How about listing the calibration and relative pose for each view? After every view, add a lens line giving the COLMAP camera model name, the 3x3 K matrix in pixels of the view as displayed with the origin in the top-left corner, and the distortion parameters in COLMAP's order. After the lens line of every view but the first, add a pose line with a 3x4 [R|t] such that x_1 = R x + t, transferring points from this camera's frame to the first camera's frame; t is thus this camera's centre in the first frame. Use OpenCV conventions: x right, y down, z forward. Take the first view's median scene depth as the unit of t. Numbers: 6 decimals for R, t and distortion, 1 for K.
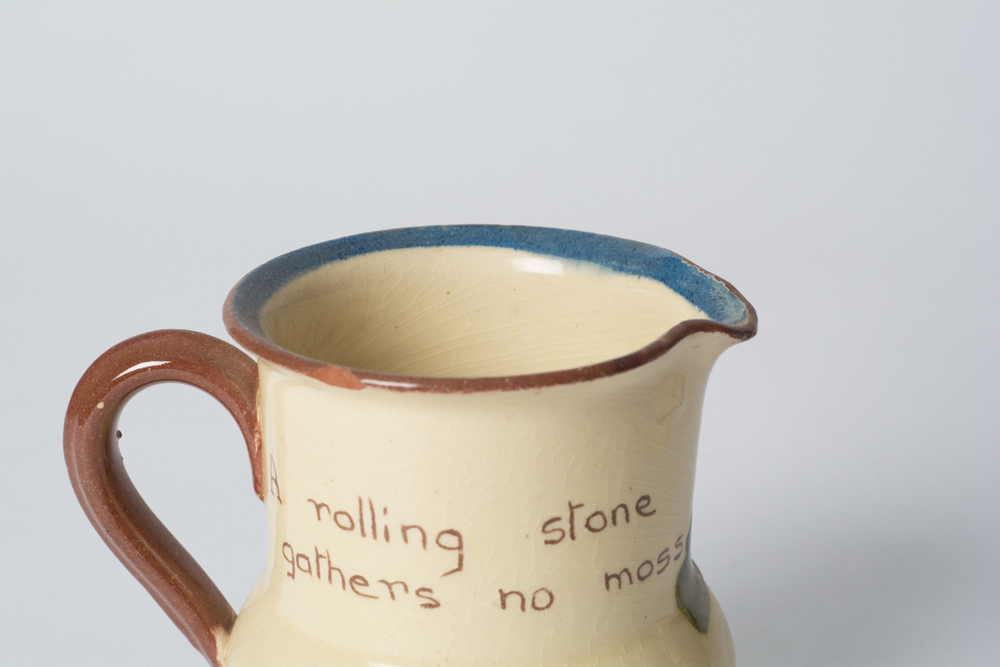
lens RADIAL K [[2455.4, 0, 500.1], [0, 2455.4, 332.3], [0, 0, 1]] dist [-0.034526, 0.000000]
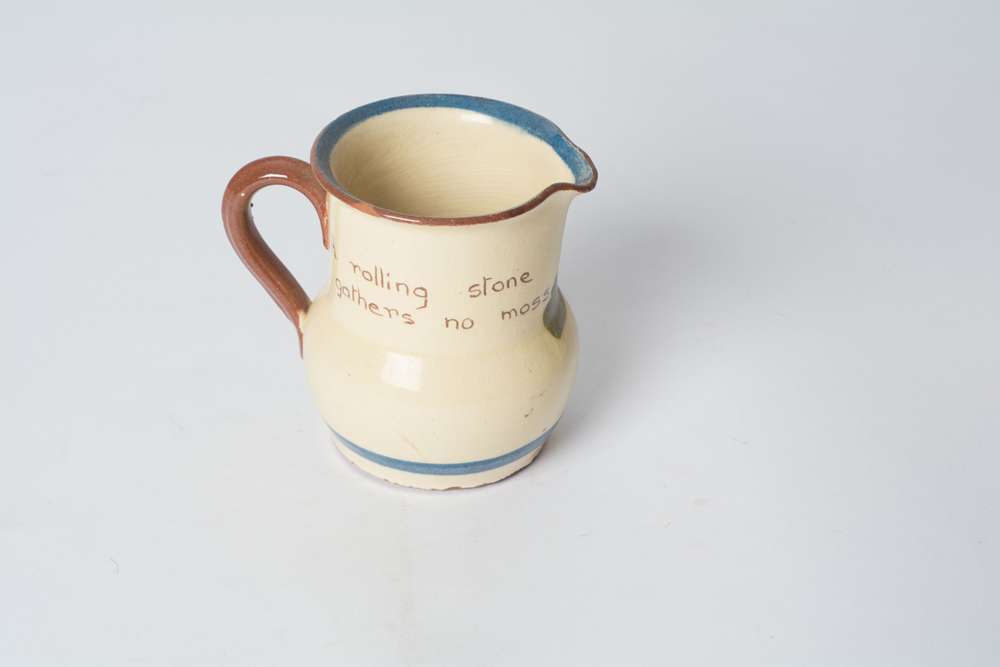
lens RADIAL K [[2455.4, 0, 499.8], [0, 2455.4, 333.2], [0, 0, 1]] dist [-0.034526, 0.000000]
pose [[0.996550, 0.075169, -0.035193, 0.104138], [-0.064593, 0.968648, 0.239891, -0.326918], [0.052122, -0.236791, 0.970162, -0.816899]]
